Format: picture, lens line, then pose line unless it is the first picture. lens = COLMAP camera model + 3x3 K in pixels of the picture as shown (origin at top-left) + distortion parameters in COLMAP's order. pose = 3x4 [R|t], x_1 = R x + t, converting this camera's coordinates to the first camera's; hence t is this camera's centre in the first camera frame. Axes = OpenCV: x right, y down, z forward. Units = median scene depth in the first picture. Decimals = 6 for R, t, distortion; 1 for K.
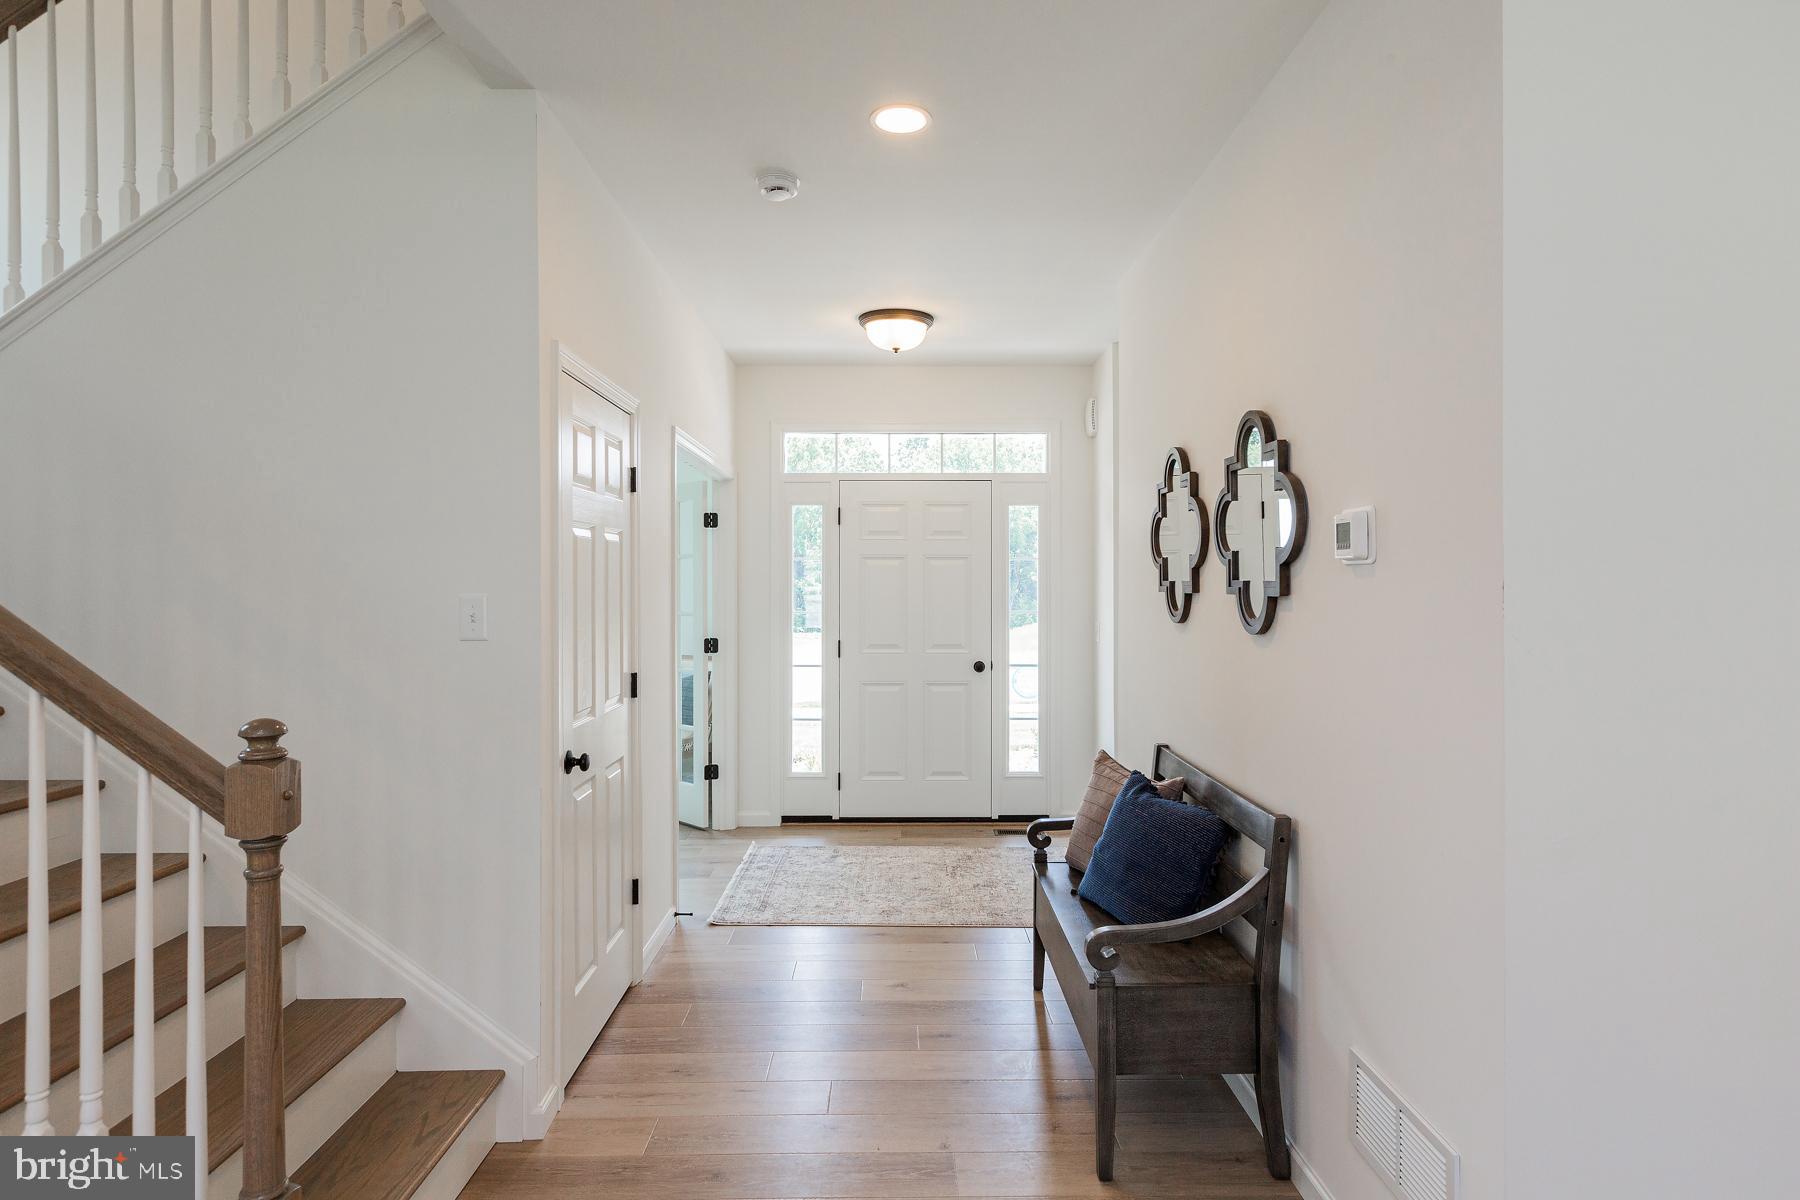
lens RADIAL K [[966.3, 0, 902.2], [0, 966.3, 597.5], [0, 0, 1]] dist [0.001071, -0.005124]
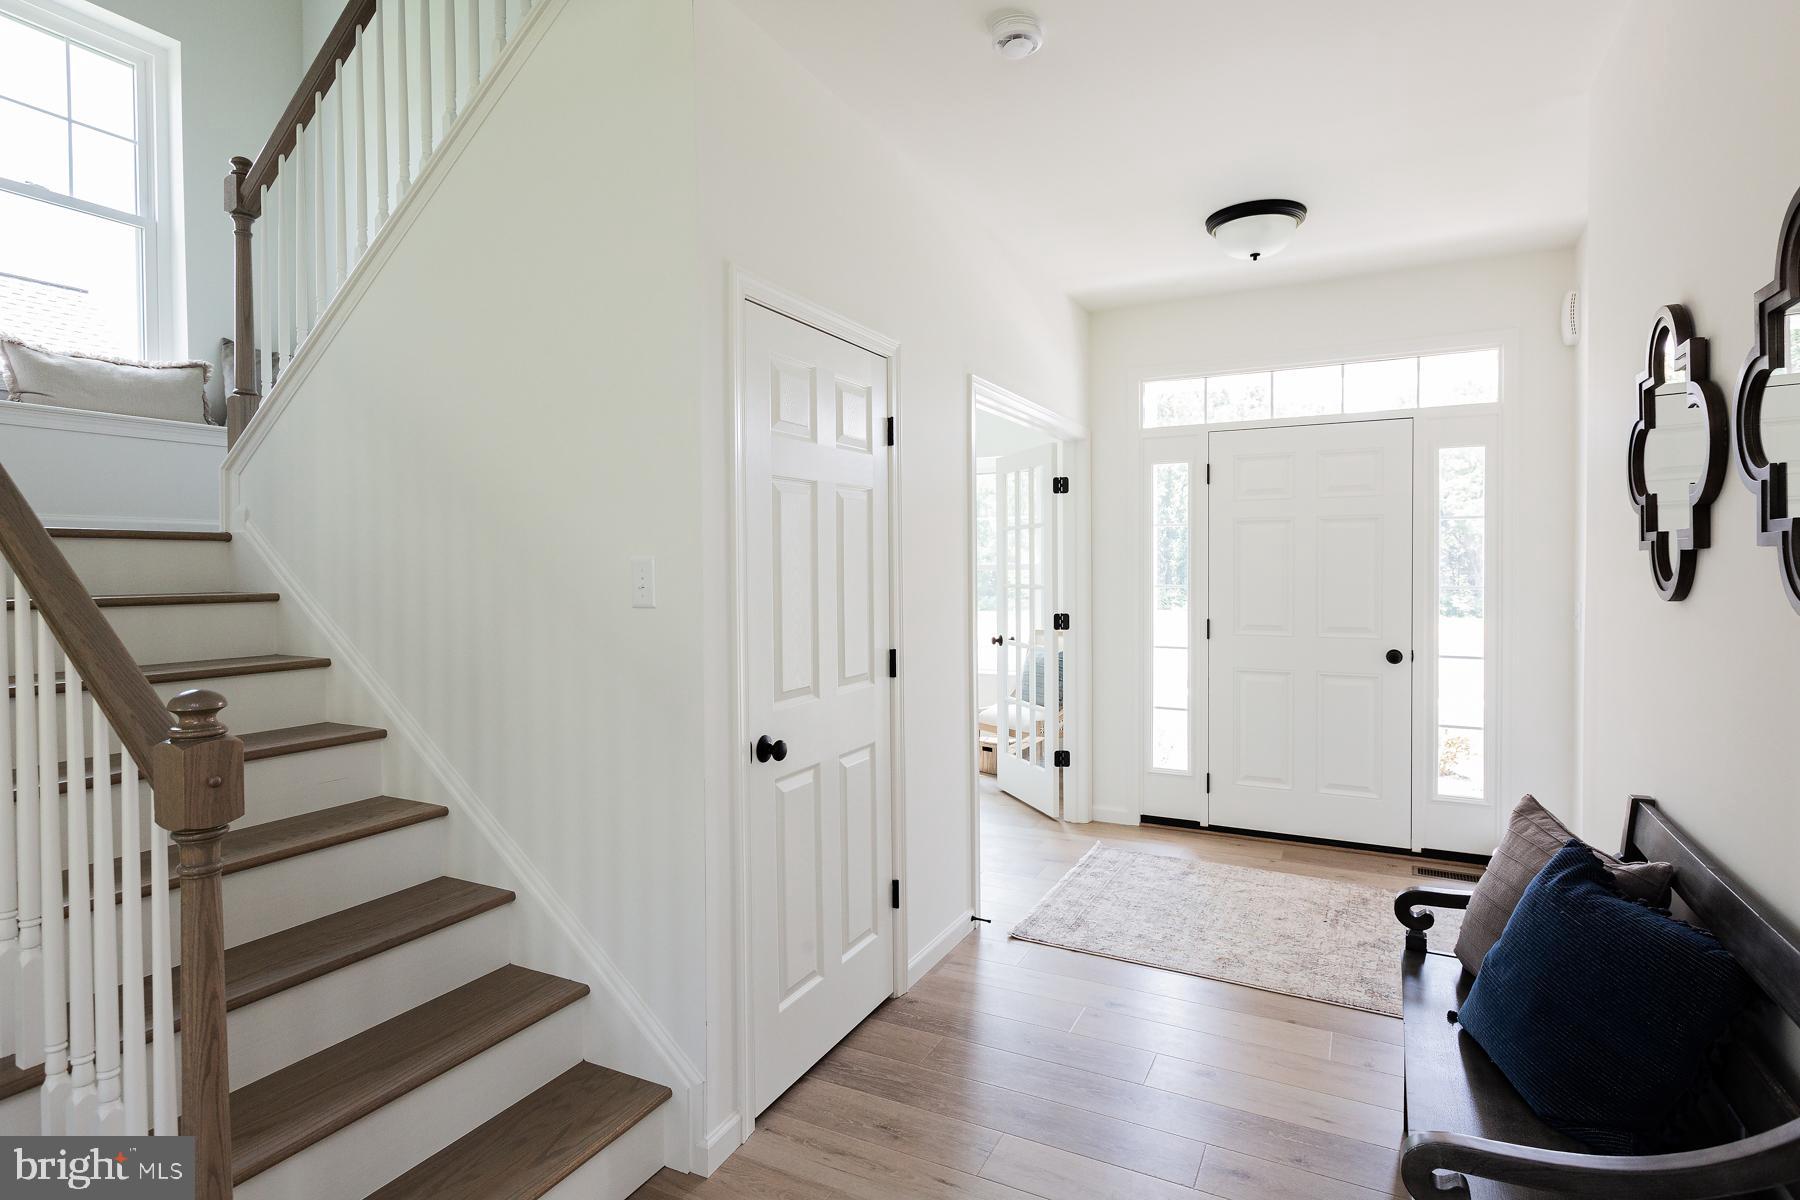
lens RADIAL K [[910.4, 0, 896.9], [0, 910.4, 587.0], [0, 0, 1]] dist [0.000705, -0.002344]
pose [[0.881187, 0.005743, -0.472734, 0.122580], [-0.000300, 0.999933, 0.011588, 0.011024], [0.472768, -0.010070, 0.881129, 0.264272]]
